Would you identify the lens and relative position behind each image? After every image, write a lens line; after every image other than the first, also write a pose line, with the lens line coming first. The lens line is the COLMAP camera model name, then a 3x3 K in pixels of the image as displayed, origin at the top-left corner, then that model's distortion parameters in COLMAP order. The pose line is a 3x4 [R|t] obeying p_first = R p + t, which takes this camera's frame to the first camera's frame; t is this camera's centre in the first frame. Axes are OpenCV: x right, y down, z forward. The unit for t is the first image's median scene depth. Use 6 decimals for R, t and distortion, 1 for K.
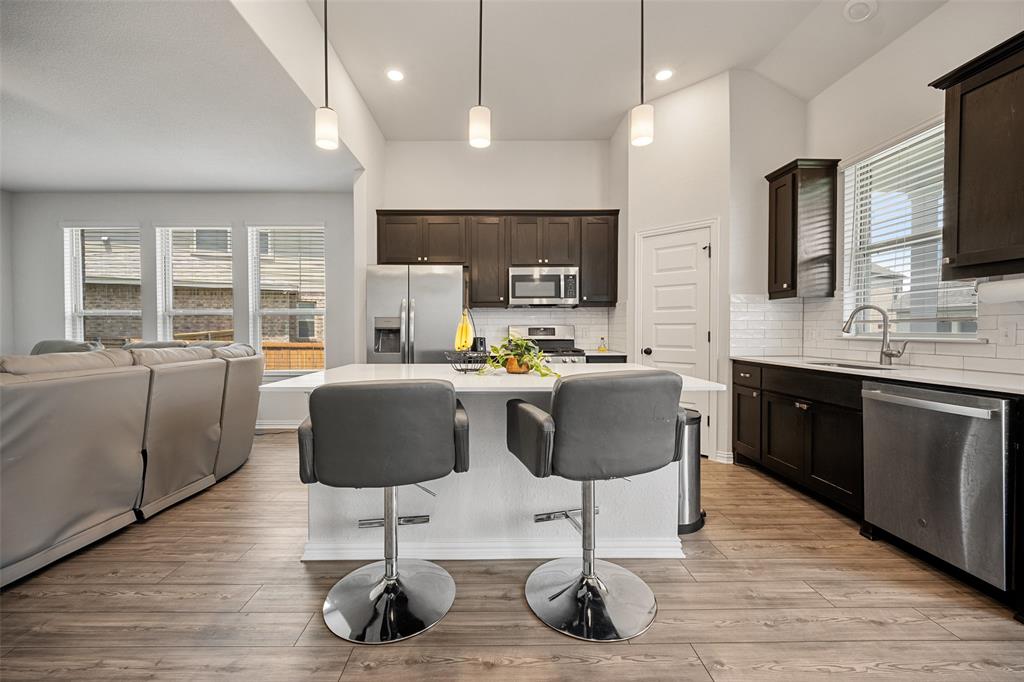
lens RADIAL K [[409.3, 0, 510.0], [0, 409.3, 334.6], [0, 0, 1]] dist [0.008883, -0.000075]
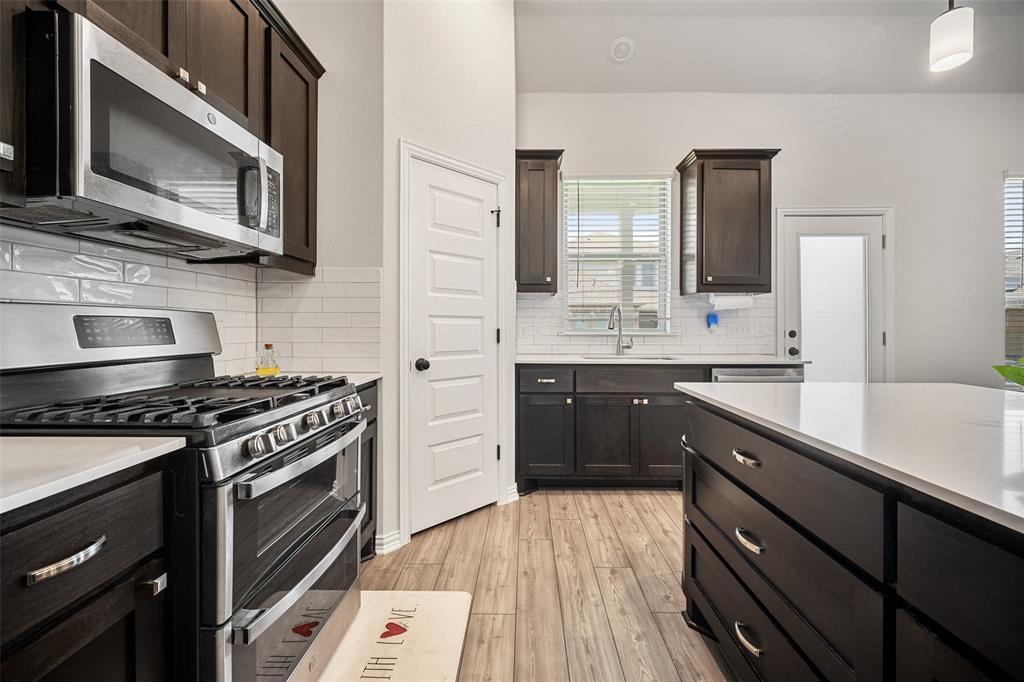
lens RADIAL K [[409.3, 0, 515.9], [0, 409.3, 329.0], [0, 0, 1]] dist [0.008883, -0.000075]
pose [[0.049189, -0.003277, 0.998784, -0.268098], [0.009843, 0.999948, 0.002796, -0.009618], [-0.998741, 0.009694, 0.049219, 1.065423]]
